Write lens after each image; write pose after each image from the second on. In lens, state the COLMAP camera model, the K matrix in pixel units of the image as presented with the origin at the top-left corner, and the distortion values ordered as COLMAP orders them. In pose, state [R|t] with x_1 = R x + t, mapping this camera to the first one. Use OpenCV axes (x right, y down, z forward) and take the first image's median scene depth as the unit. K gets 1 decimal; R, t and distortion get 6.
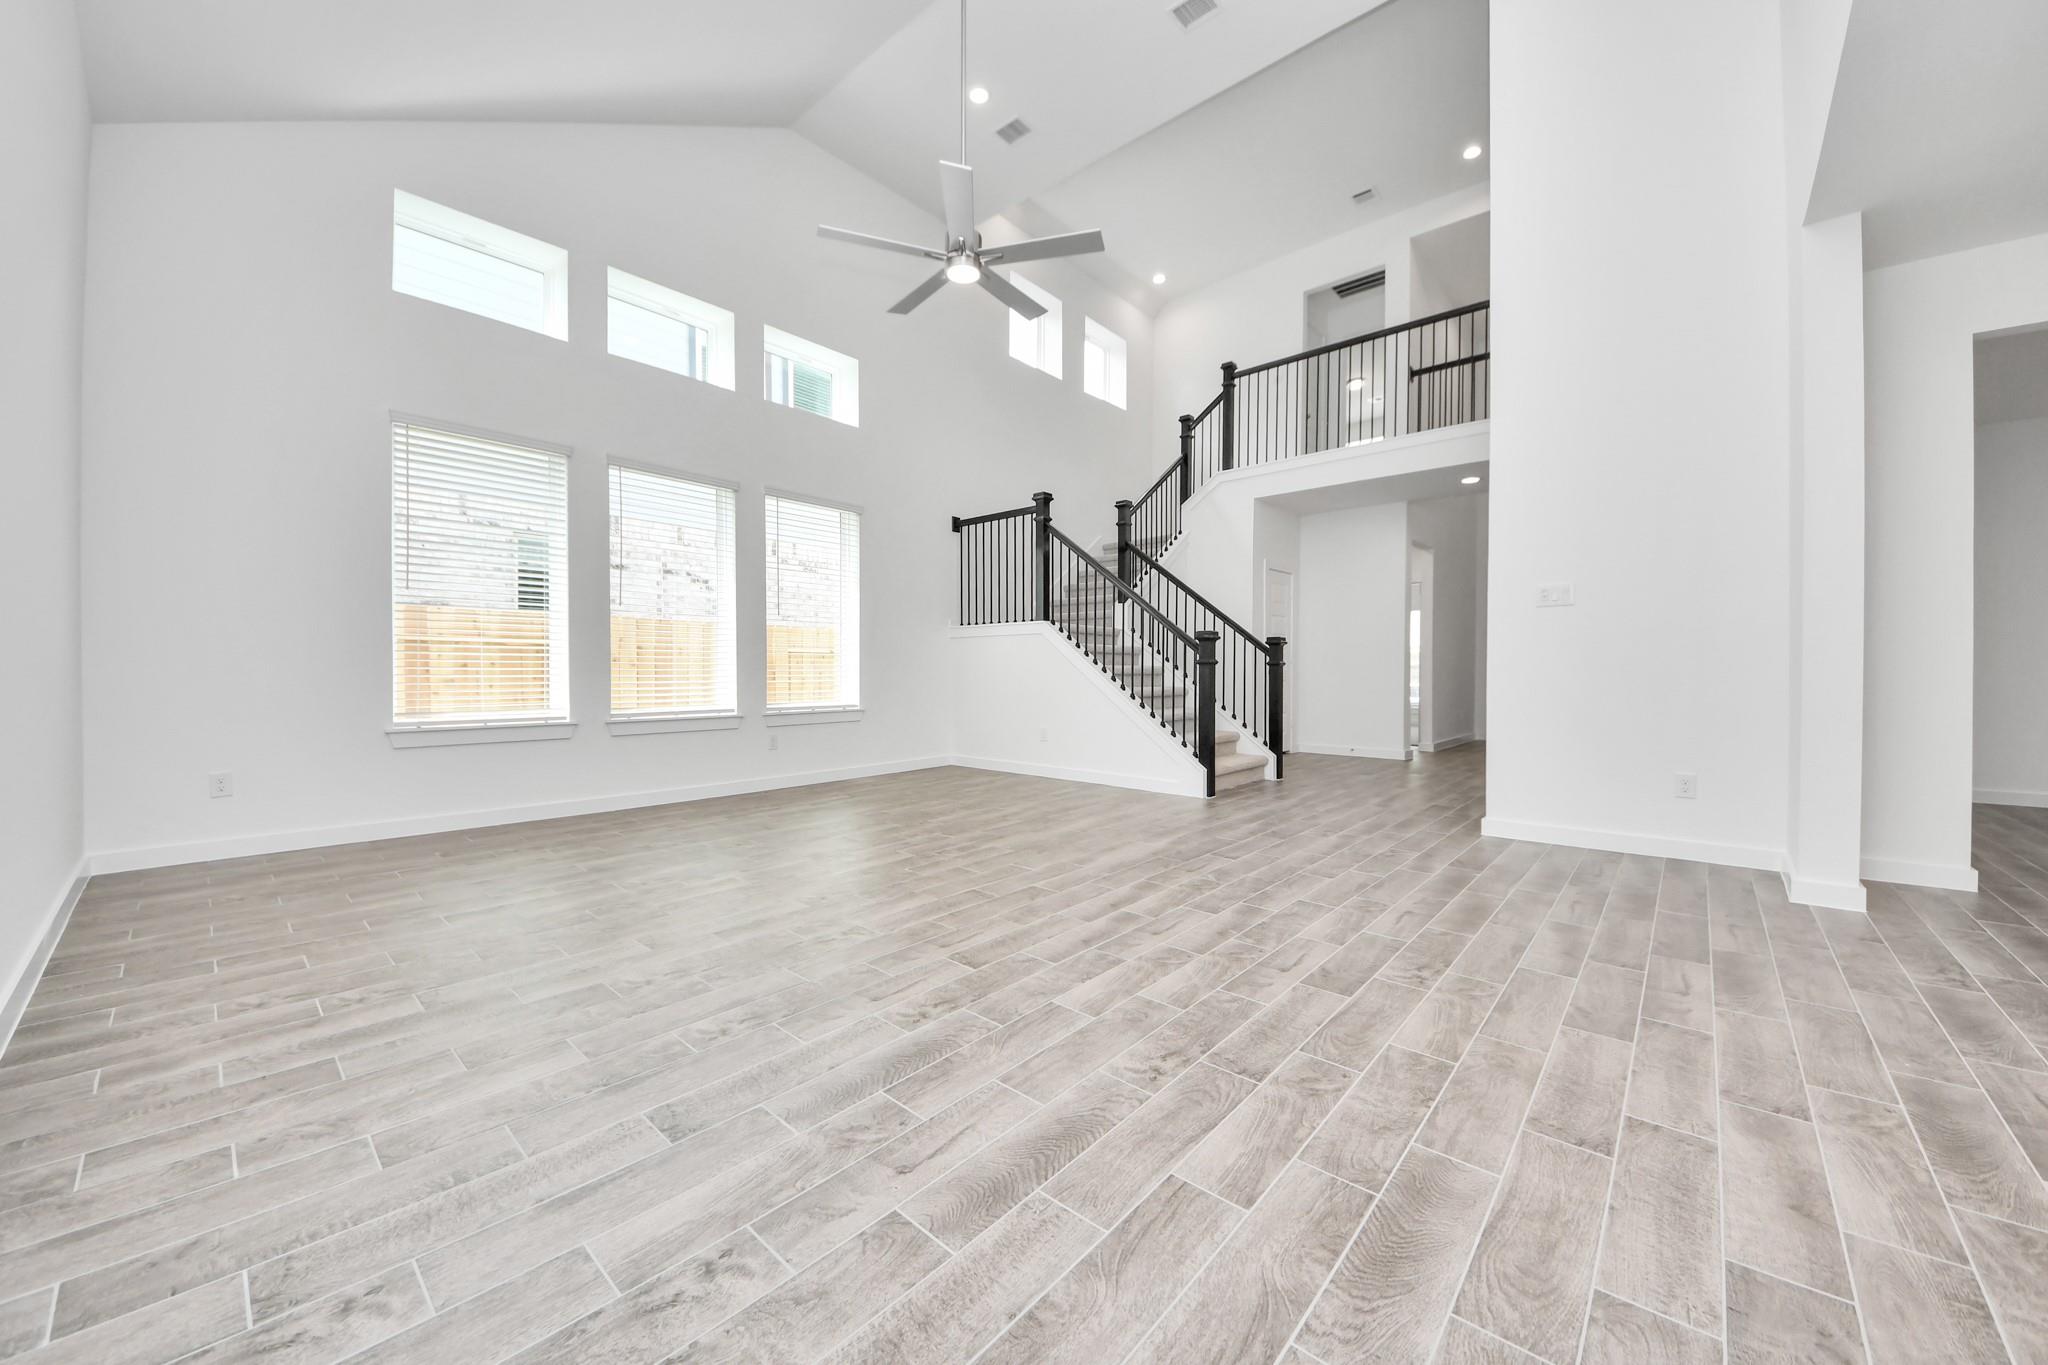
lens RADIAL K [[743.6, 0, 1027.2], [0, 743.6, 691.3], [0, 0, 1]] dist [-0.007711, -0.003666]
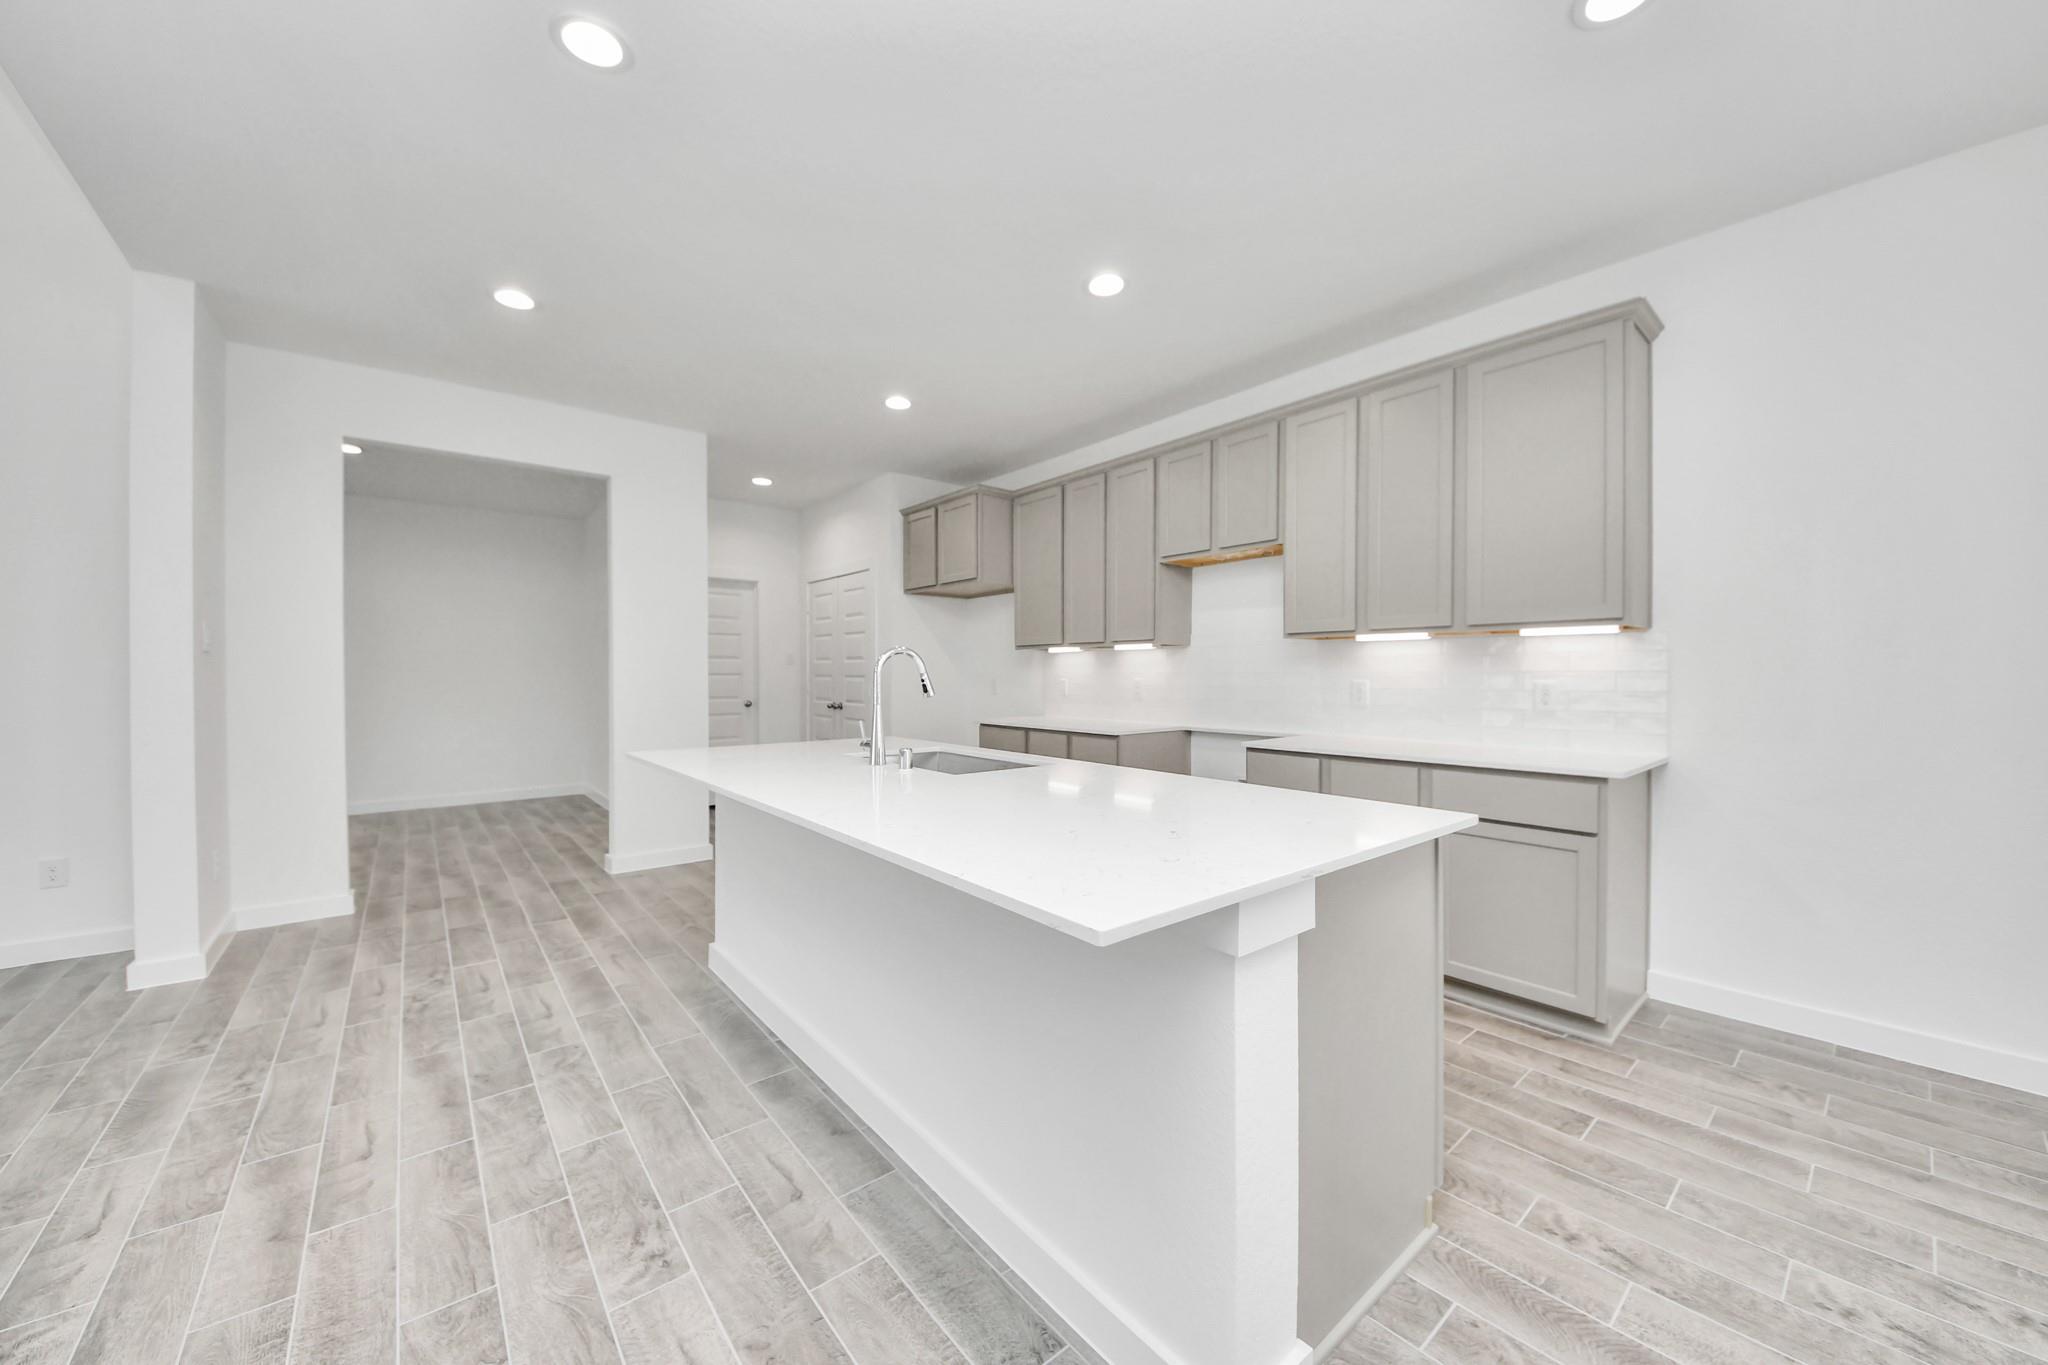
lens RADIAL K [[743.6, 0, 1028.0], [0, 743.6, 666.0], [0, 0, 1]] dist [-0.007711, -0.003666]
pose [[0.145395, 0.004799, 0.989362, 0.148060], [0.032349, 0.999431, -0.009602, -0.040499], [-0.988845, 0.033401, 0.145157, -0.137439]]
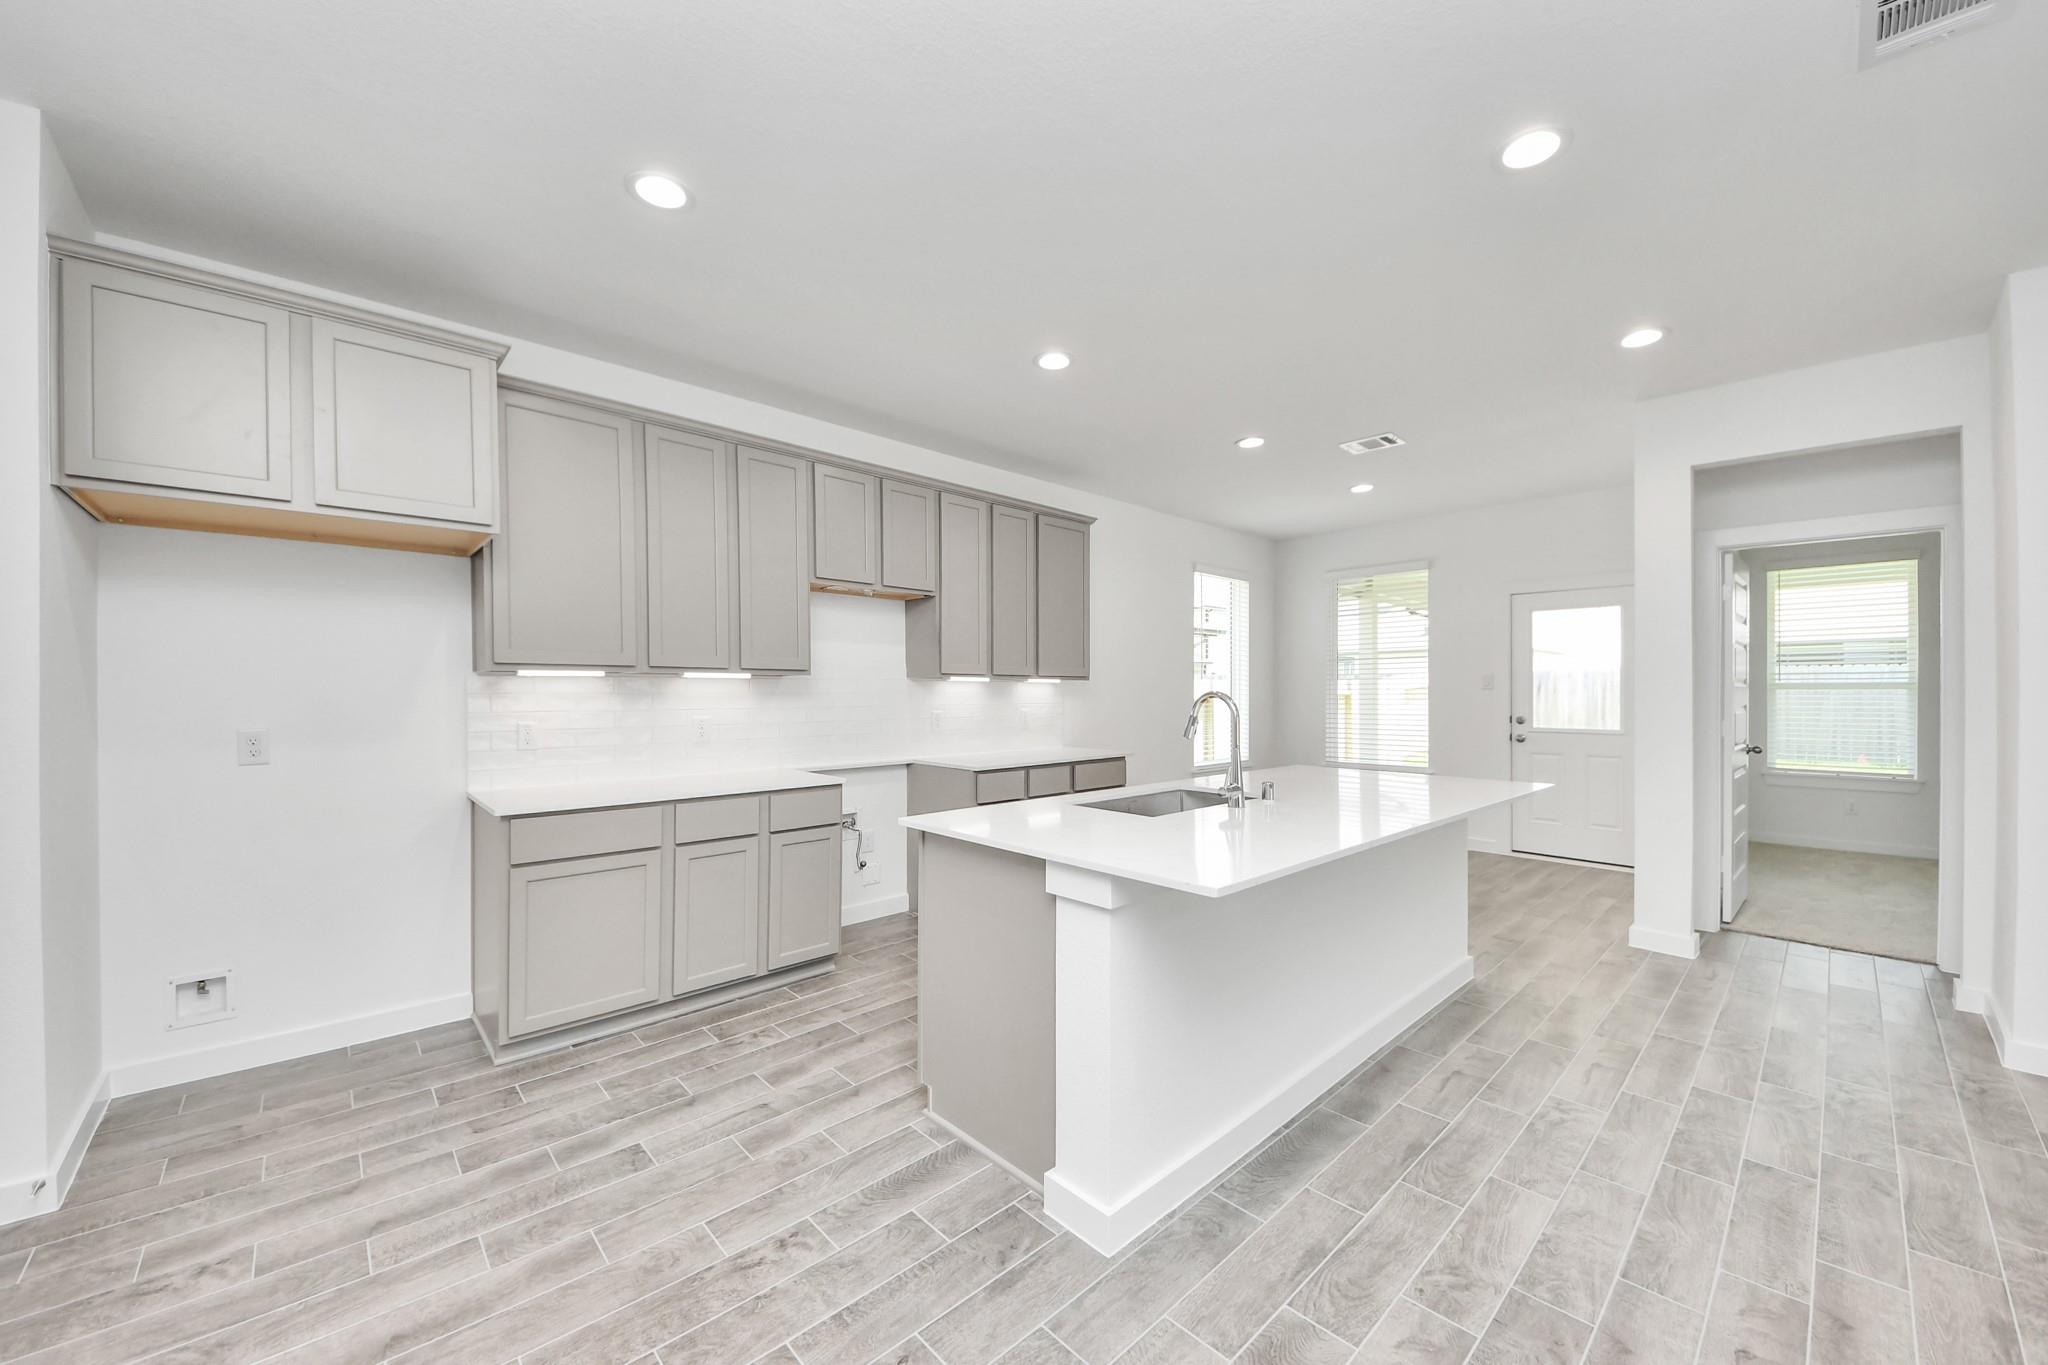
lens RADIAL K [[775.2, 0, 1028.9], [0, 775.2, 685.9], [0, 0, 1]] dist [-0.012762, -0.002415]
pose [[-0.996572, -0.008352, 0.082313, 0.624714], [-0.006384, 0.999688, 0.024142, -0.069229], [-0.082489, 0.023534, -0.996314, 0.444854]]
